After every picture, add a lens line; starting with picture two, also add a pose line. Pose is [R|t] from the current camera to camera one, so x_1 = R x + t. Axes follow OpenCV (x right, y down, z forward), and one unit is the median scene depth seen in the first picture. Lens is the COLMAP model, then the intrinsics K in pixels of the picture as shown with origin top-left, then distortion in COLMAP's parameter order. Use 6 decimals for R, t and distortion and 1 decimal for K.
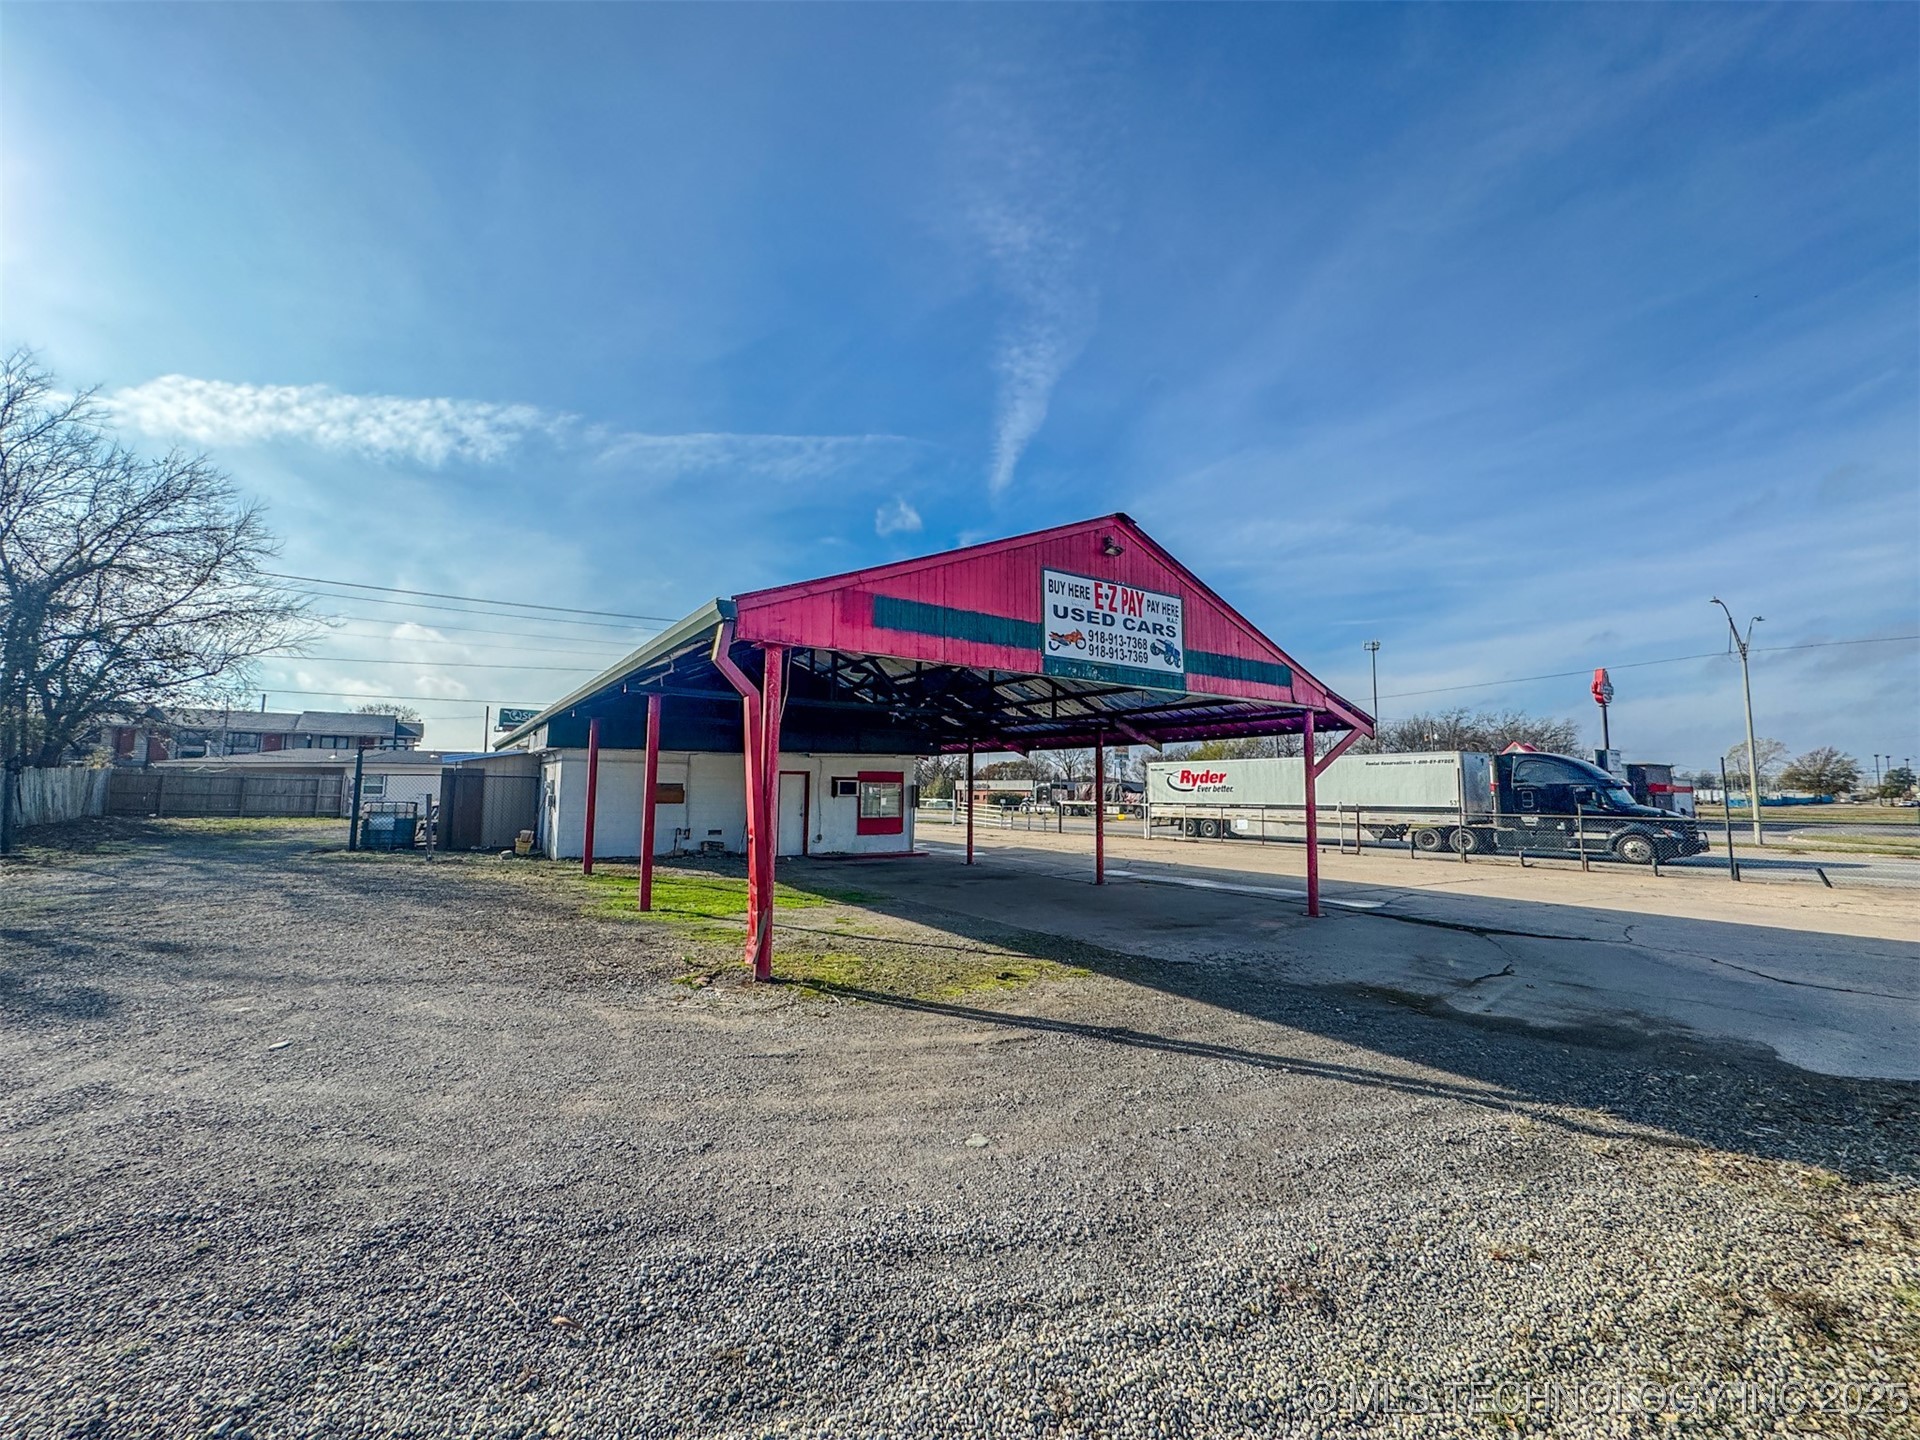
lens RADIAL K [[789.8, 0, 959.8], [0, 789.8, 791.6], [0, 0, 1]] dist [-0.001009, 0.000054]
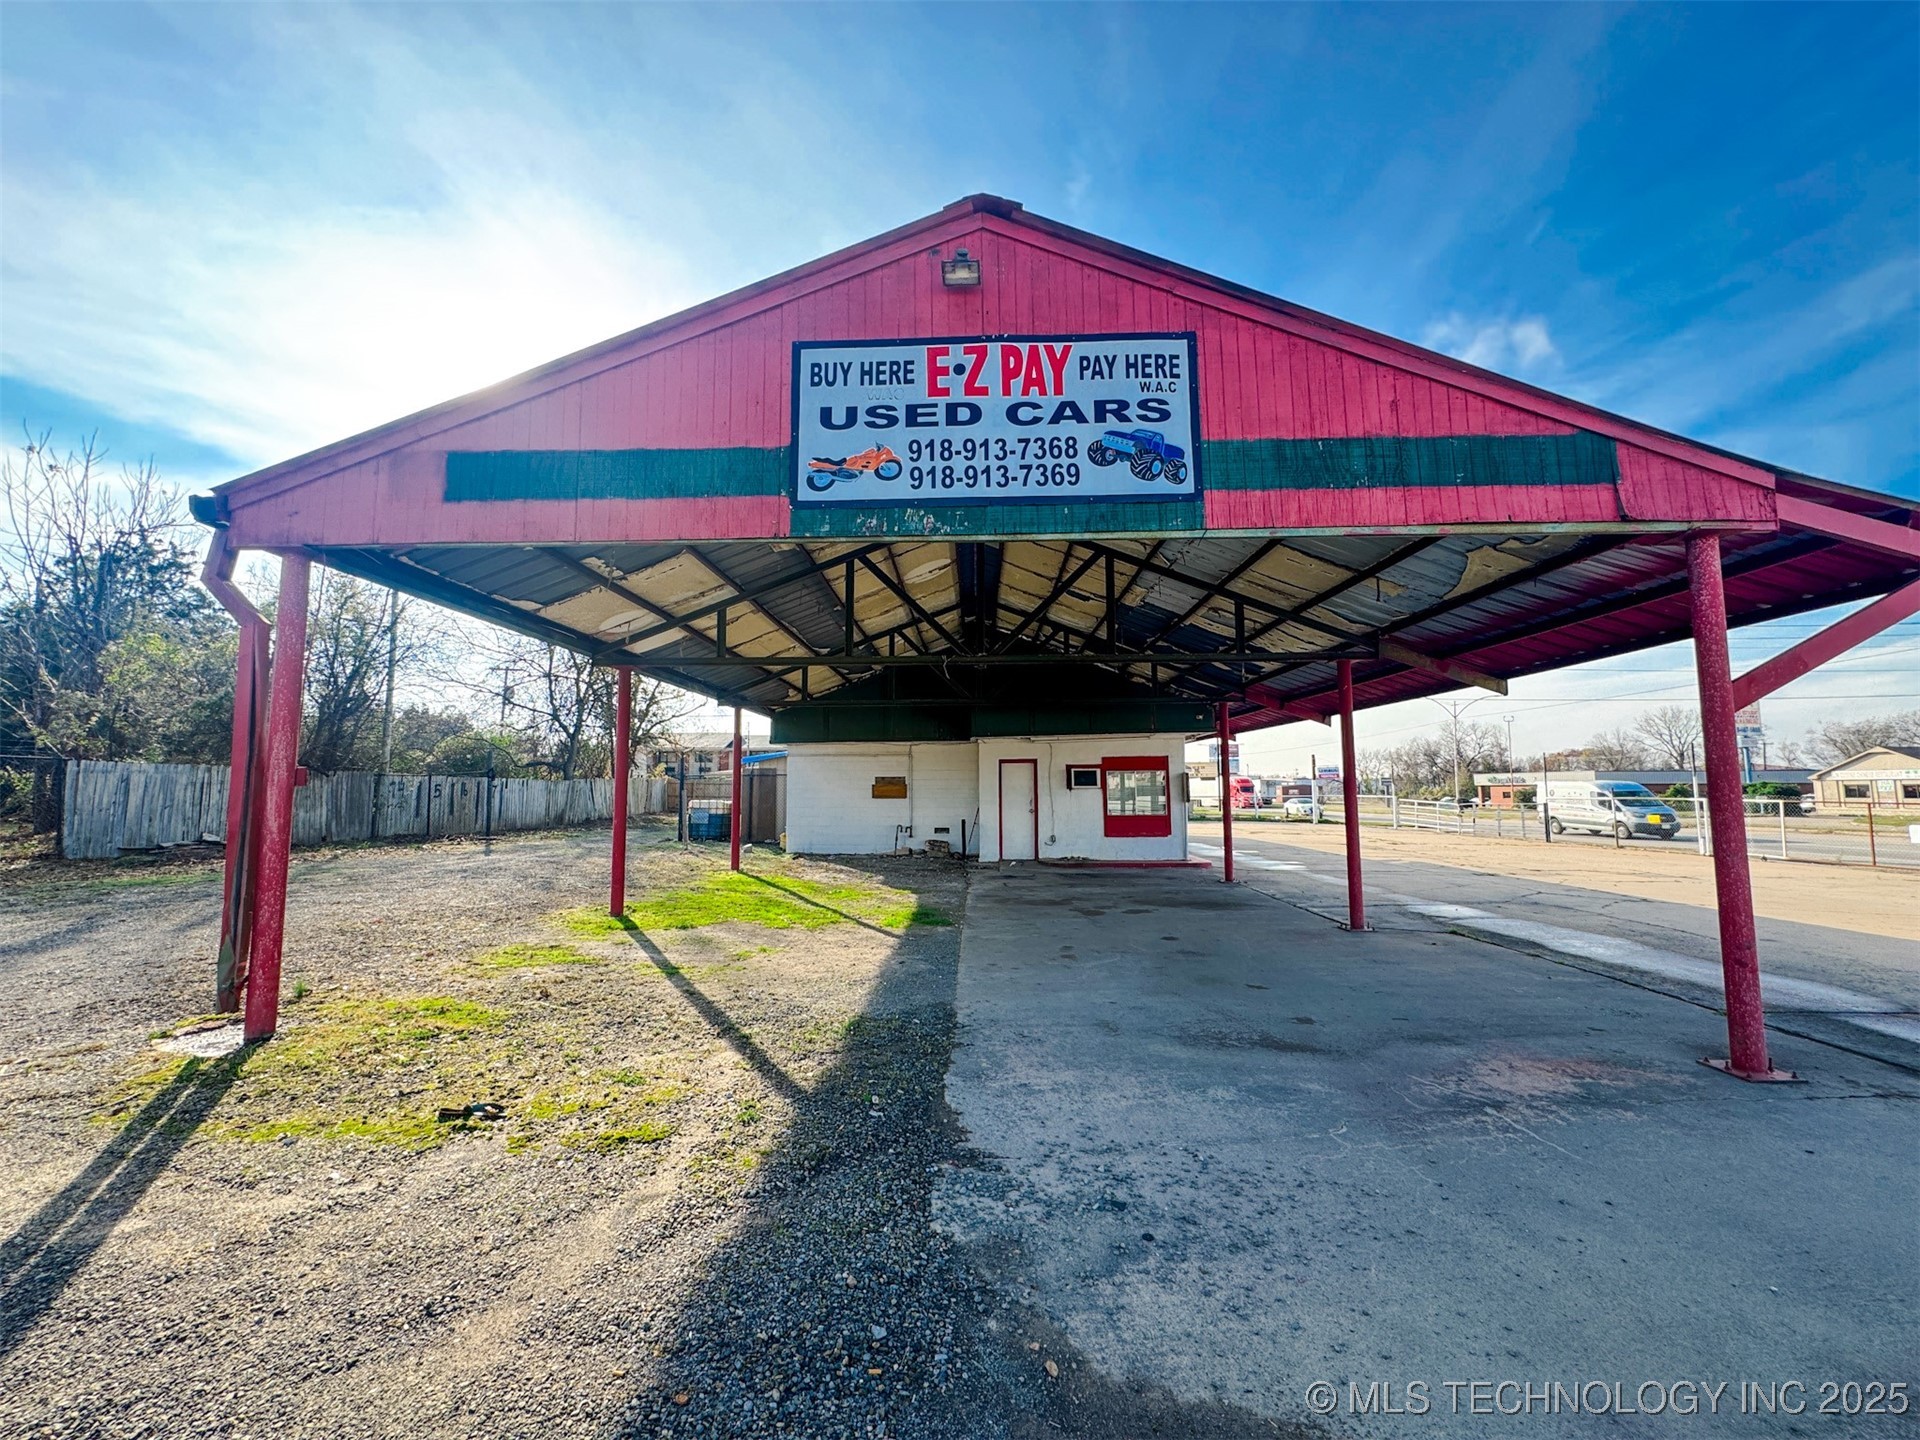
lens RADIAL K [[789.8, 0, 959.8], [0, 789.8, 791.6], [0, 0, 1]] dist [-0.001009, 0.000054]
pose [[0.794593, -0.014697, -0.606964, 0.256622], [0.010294, 0.999889, -0.010735, 0.017581], [0.607055, 0.002282, 0.794657, 0.306779]]
